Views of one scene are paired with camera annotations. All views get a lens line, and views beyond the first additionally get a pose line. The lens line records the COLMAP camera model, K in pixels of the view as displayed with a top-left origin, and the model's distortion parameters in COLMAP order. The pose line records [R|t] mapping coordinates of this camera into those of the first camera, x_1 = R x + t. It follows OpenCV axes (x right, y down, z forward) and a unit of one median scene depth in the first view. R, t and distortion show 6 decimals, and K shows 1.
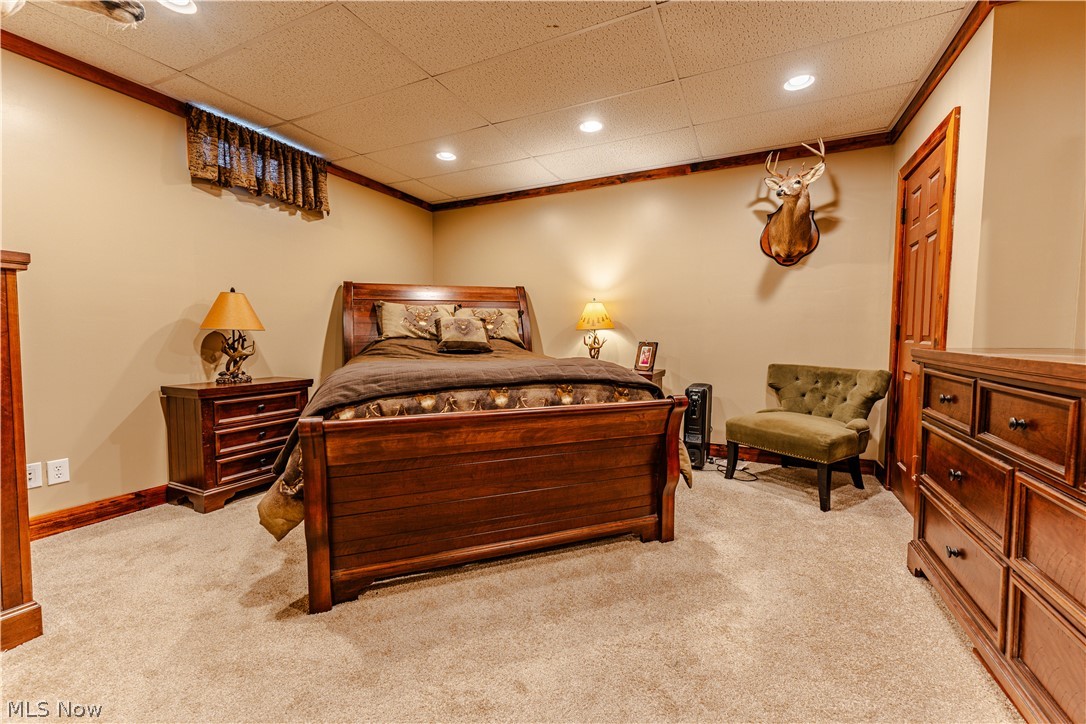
lens RADIAL K [[439.0, 0, 538.1], [0, 439.0, 362.8], [0, 0, 1]] dist [0.007443, -0.002092]
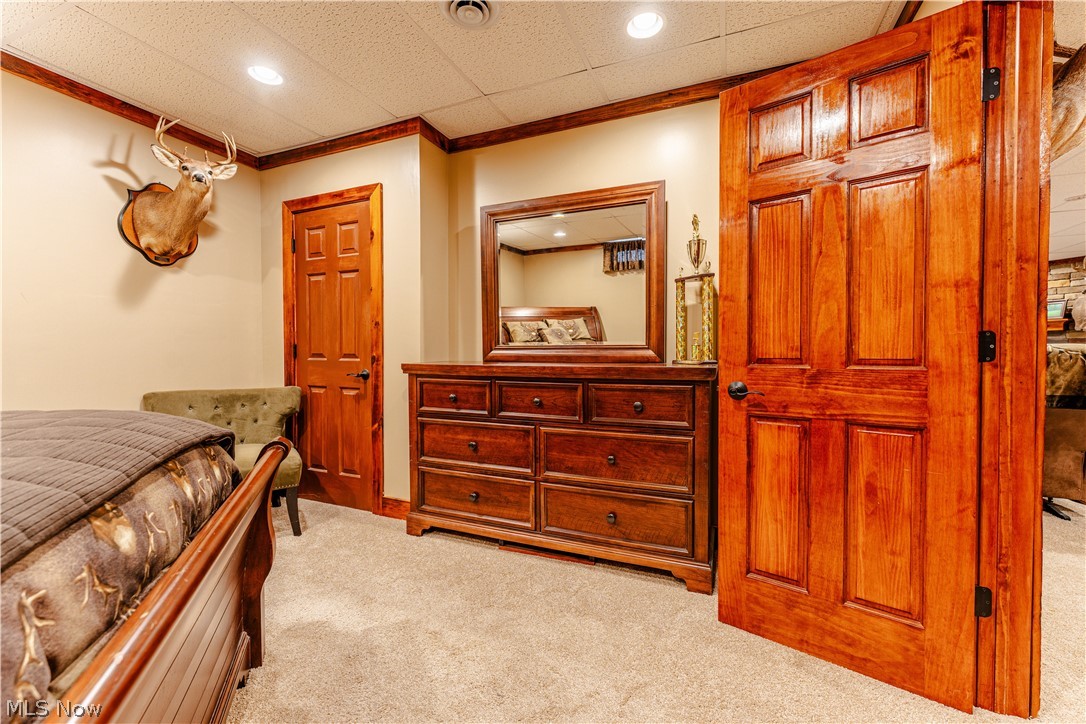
lens RADIAL K [[439.0, 0, 545.8], [0, 439.0, 360.9], [0, 0, 1]] dist [0.007443, -0.002092]
pose [[-0.061355, -0.021335, 0.997888, -0.256347], [0.066940, 0.997433, 0.025441, -0.025141], [-0.995869, 0.068359, -0.059770, 0.372429]]
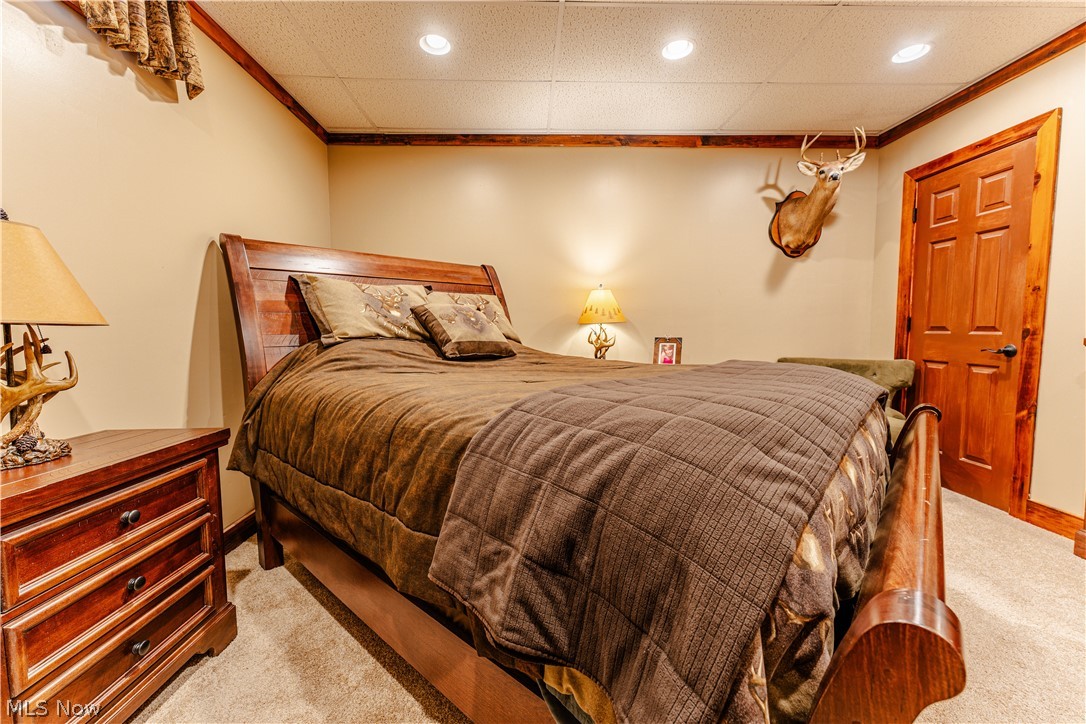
lens RADIAL K [[439.0, 0, 537.6], [0, 439.0, 362.7], [0, 0, 1]] dist [0.007443, -0.002092]
pose [[0.883185, -0.044190, 0.466939, -0.401927], [0.041302, 0.999012, 0.016424, -0.024821], [-0.467203, 0.004780, 0.884137, 0.393734]]
